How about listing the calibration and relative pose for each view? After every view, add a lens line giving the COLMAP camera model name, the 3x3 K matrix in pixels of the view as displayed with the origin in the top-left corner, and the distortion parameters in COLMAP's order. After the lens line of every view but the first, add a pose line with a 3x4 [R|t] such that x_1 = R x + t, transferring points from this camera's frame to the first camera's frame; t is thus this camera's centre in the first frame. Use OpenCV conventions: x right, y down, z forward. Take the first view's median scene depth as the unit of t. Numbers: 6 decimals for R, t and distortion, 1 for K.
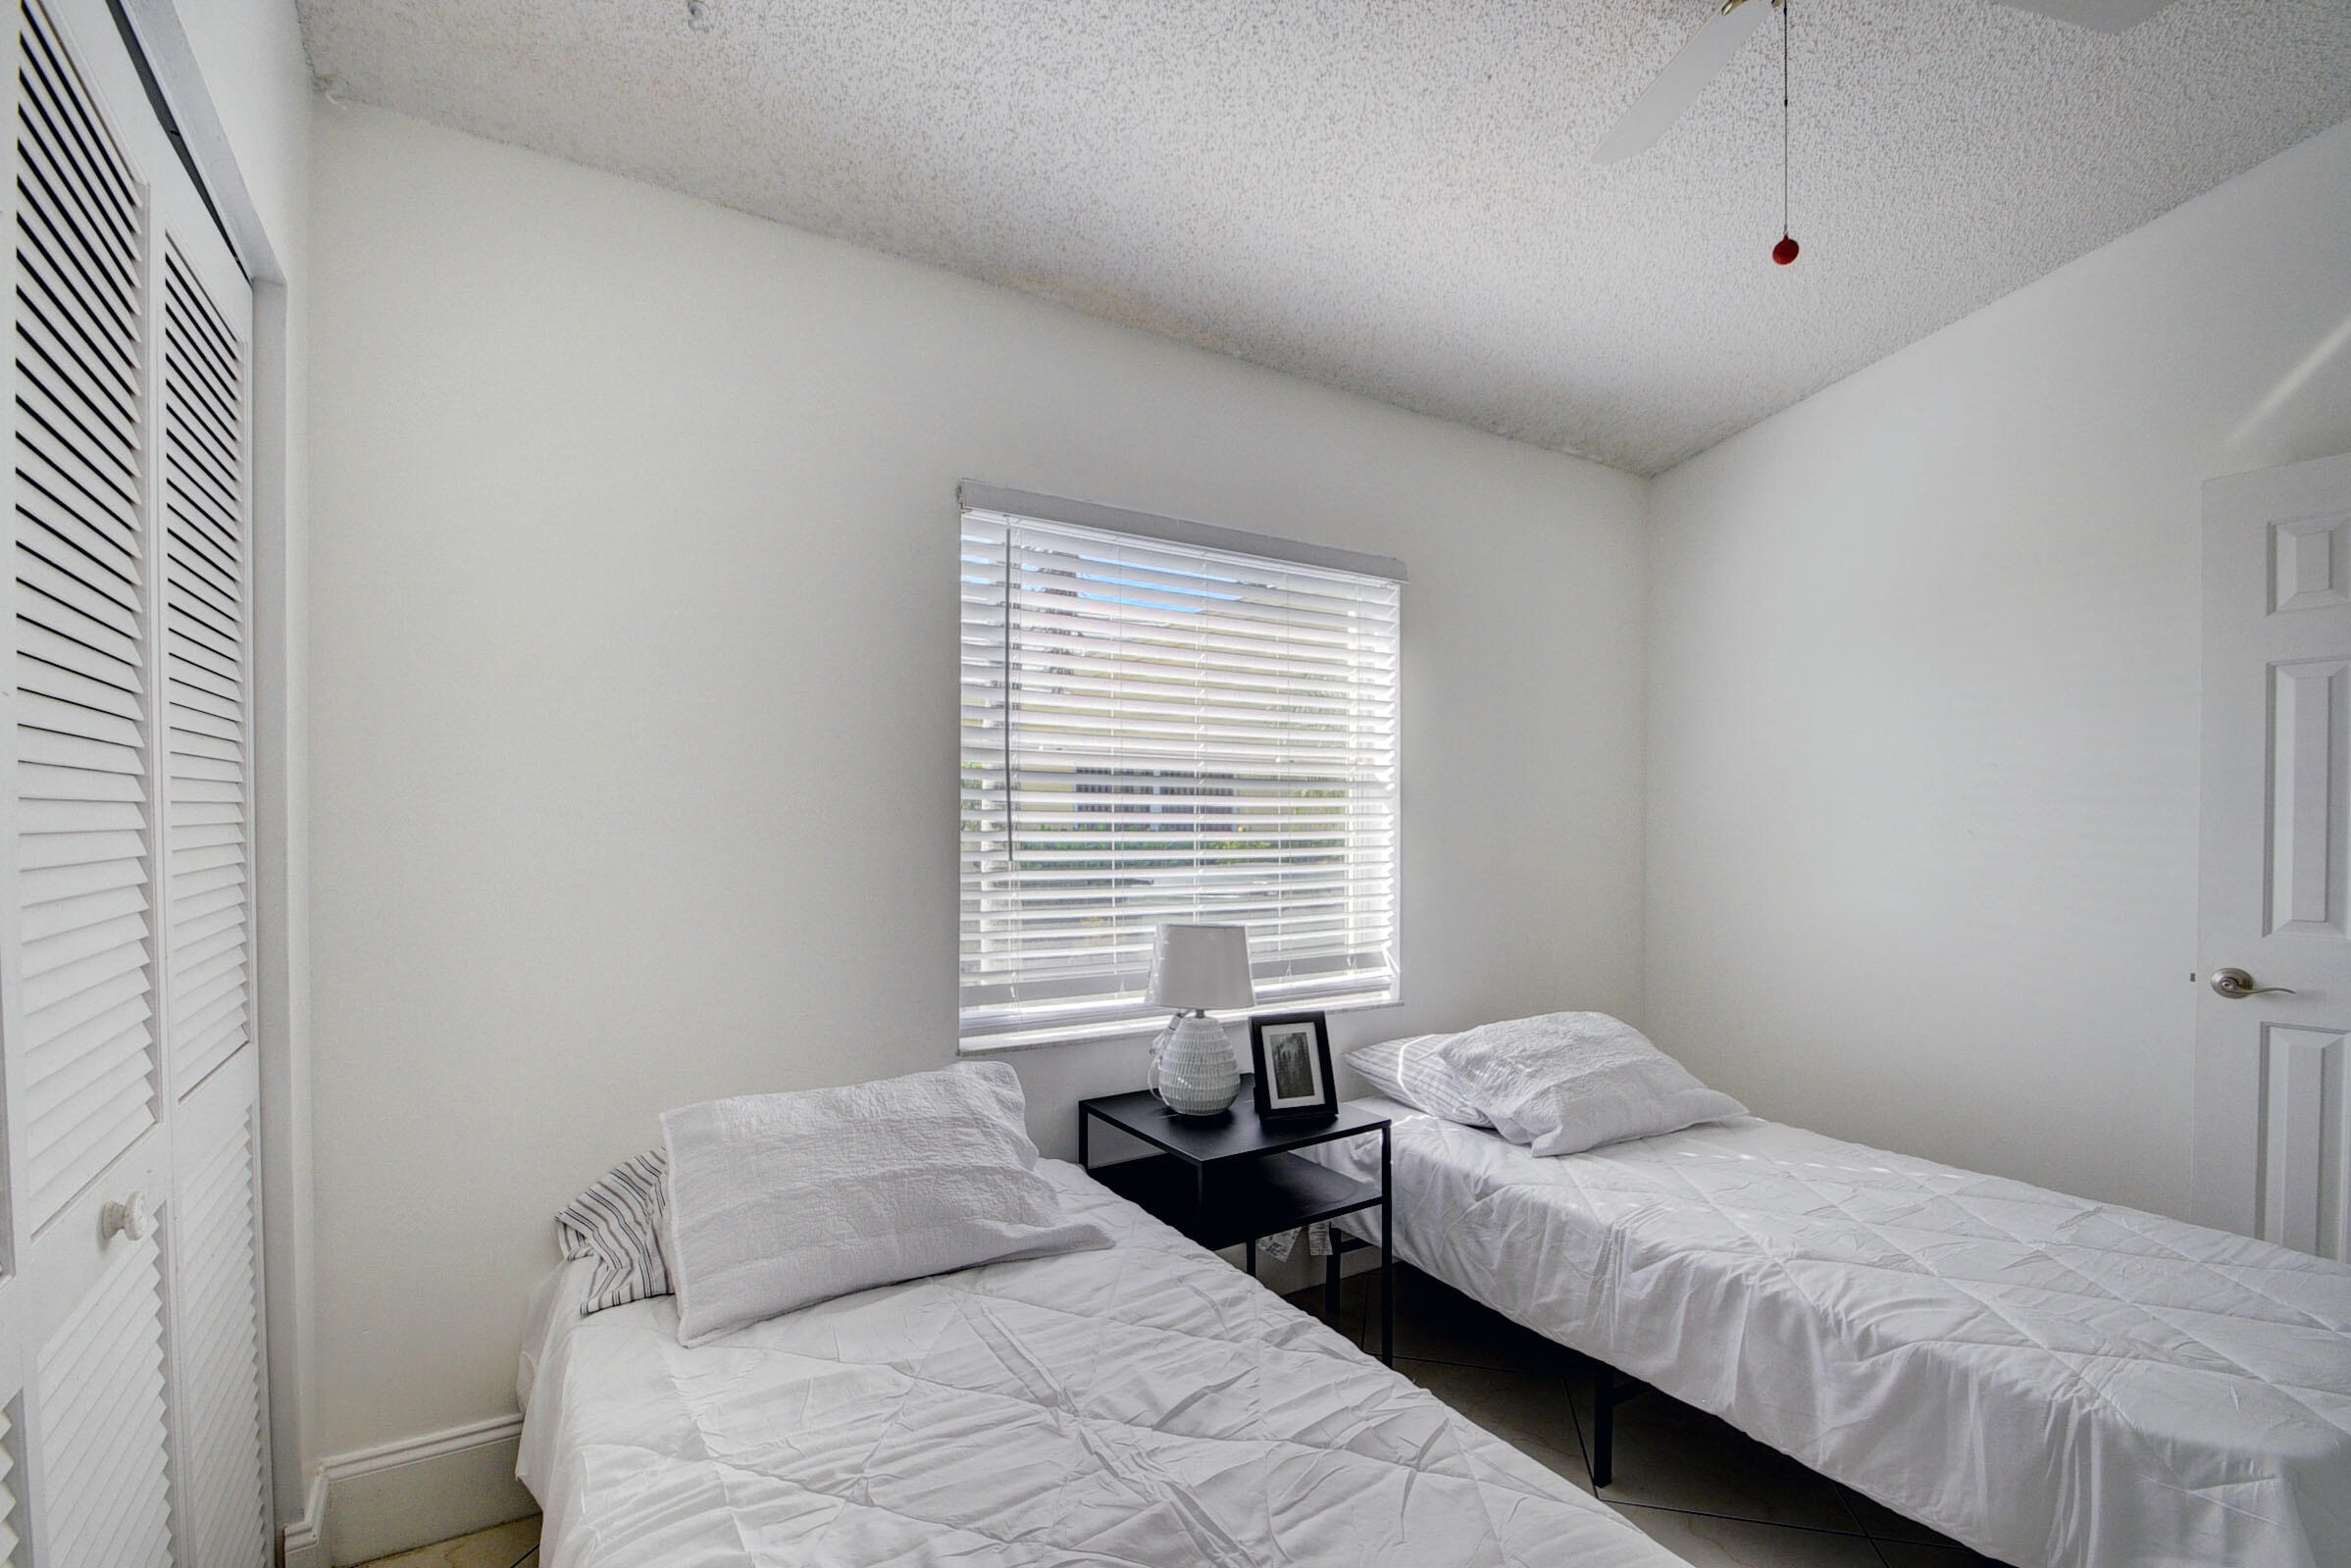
lens RADIAL K [[1038.5, 0, 1160.2], [0, 1038.5, 838.3], [0, 0, 1]] dist [0.020124, -0.022600]
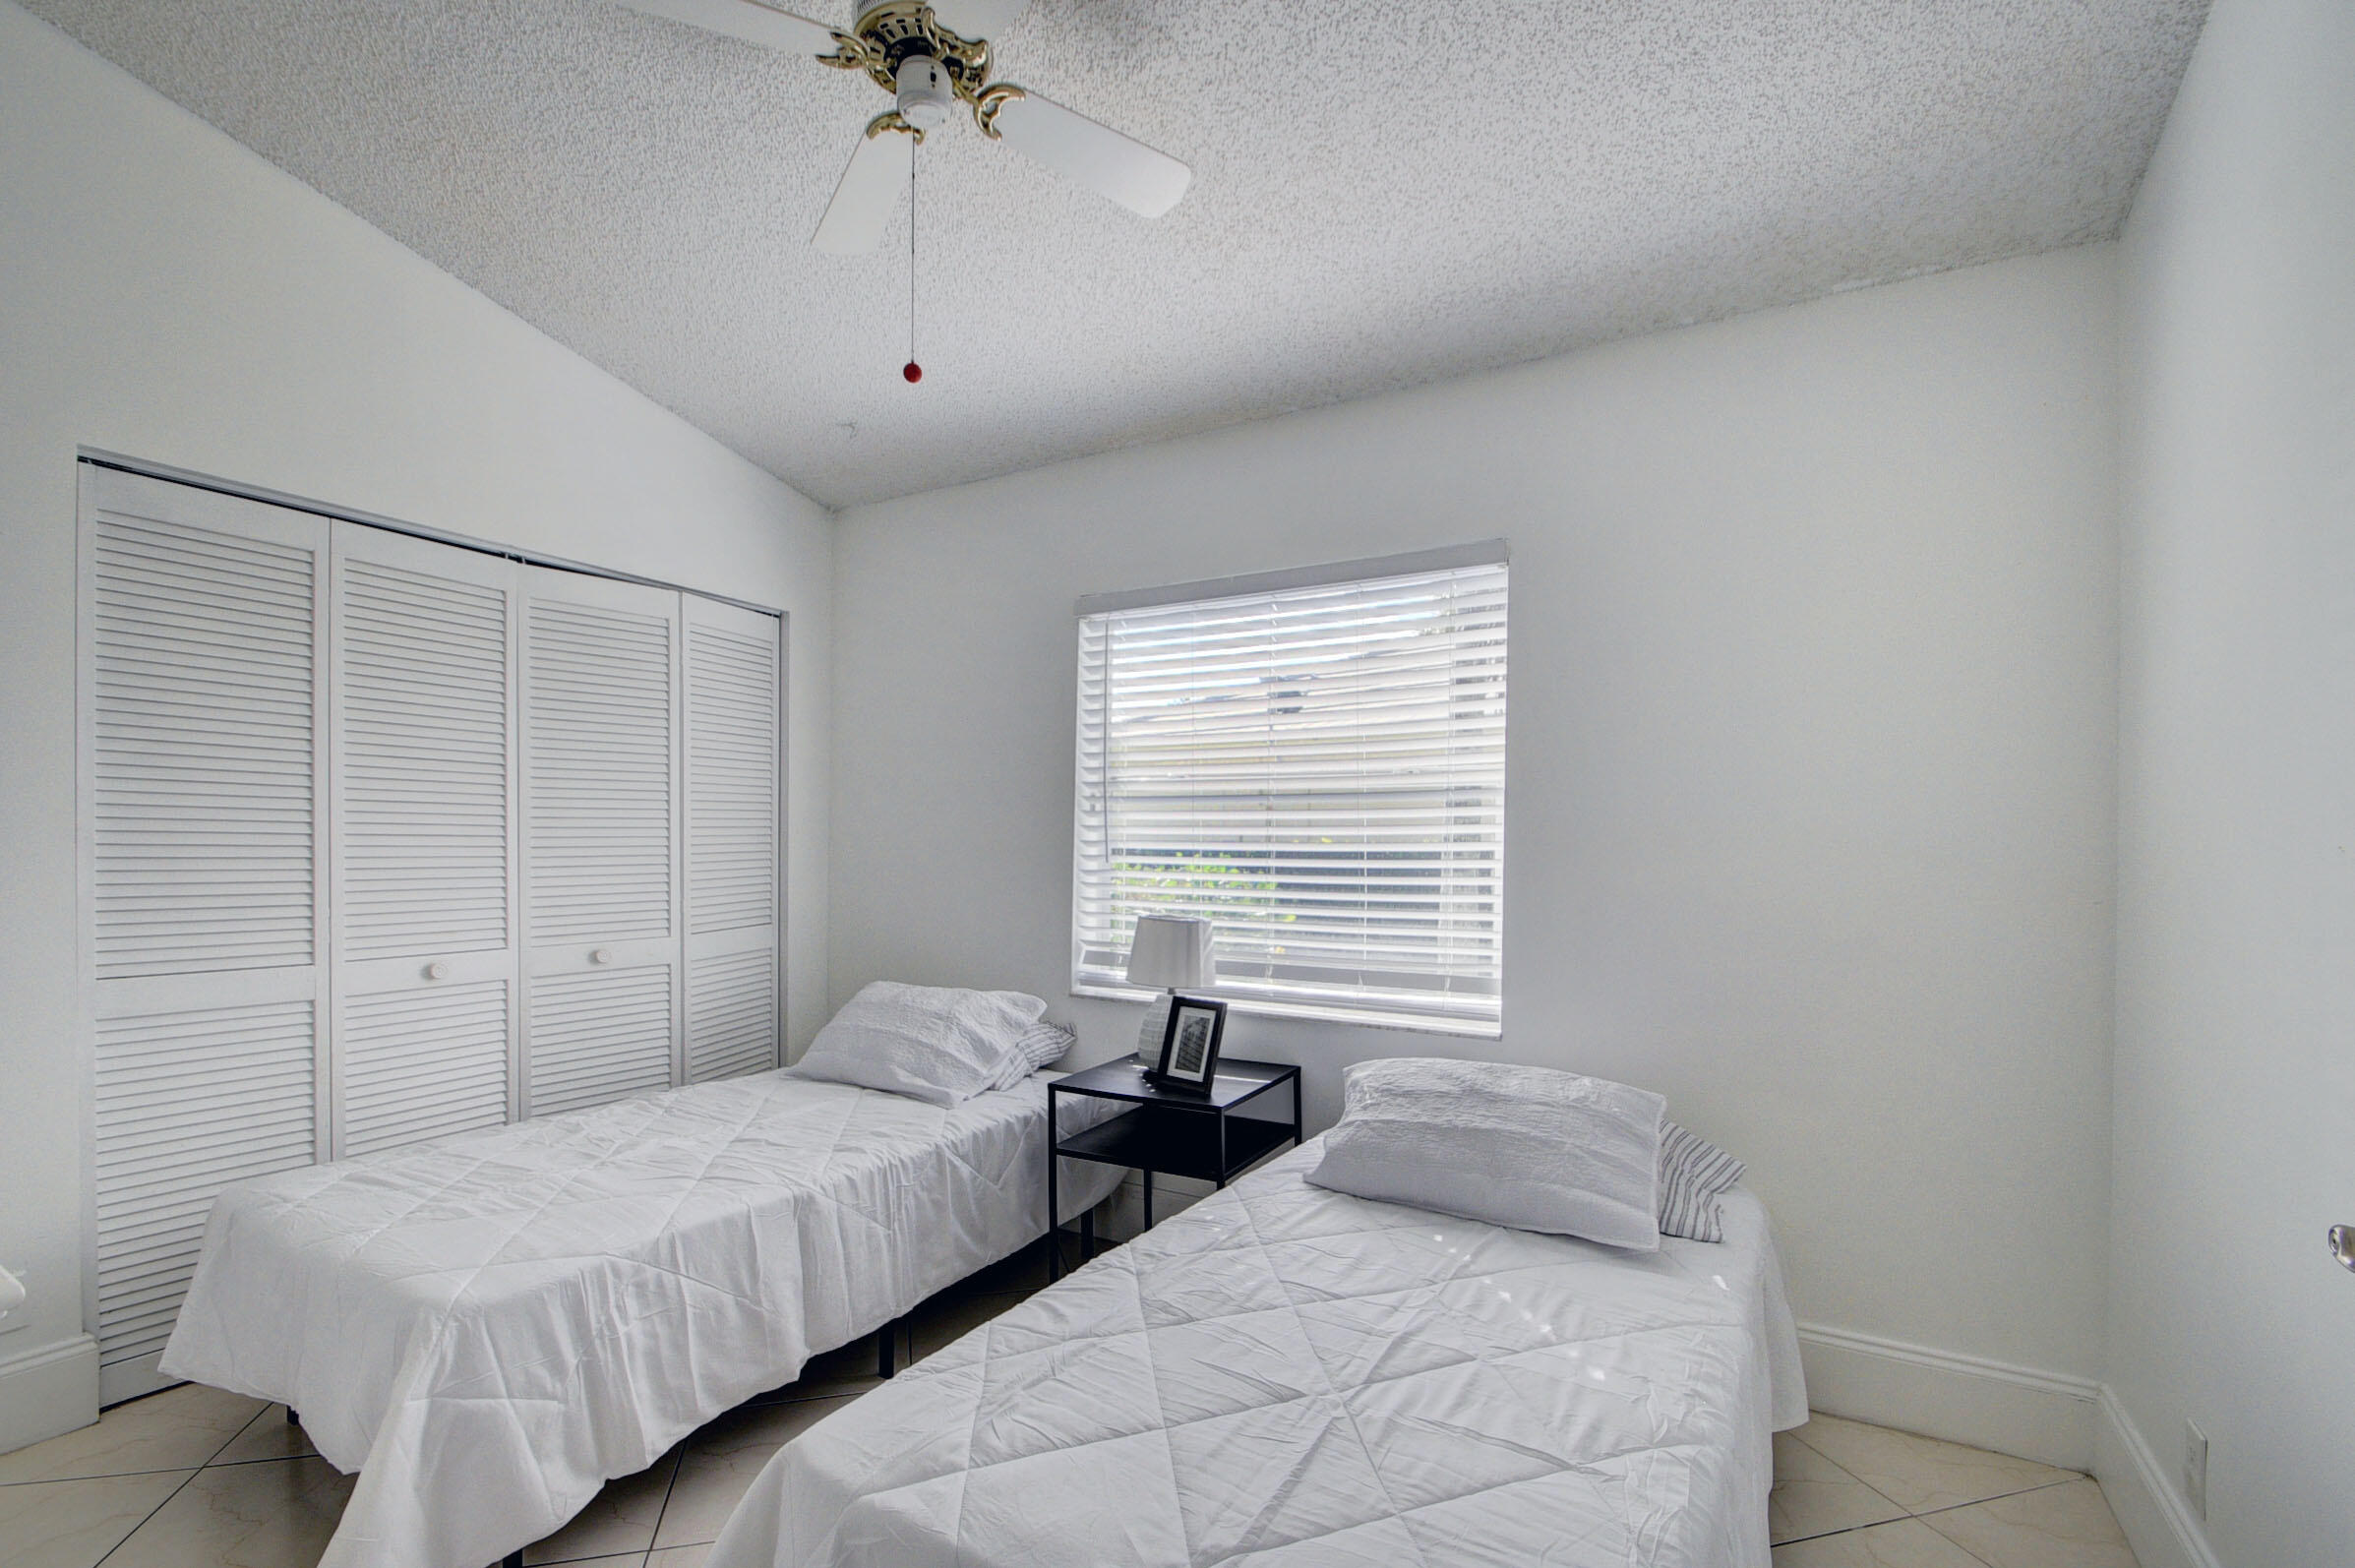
lens RADIAL K [[1040.3, 0, 1162.2], [0, 1040.3, 838.4], [0, 0, 1]] dist [0.020124, -0.022600]
pose [[0.472049, -0.002287, -0.881569, 1.087416], [-0.015015, 0.999831, -0.010634, 0.002988], [0.881445, 0.018257, 0.471935, 0.404103]]
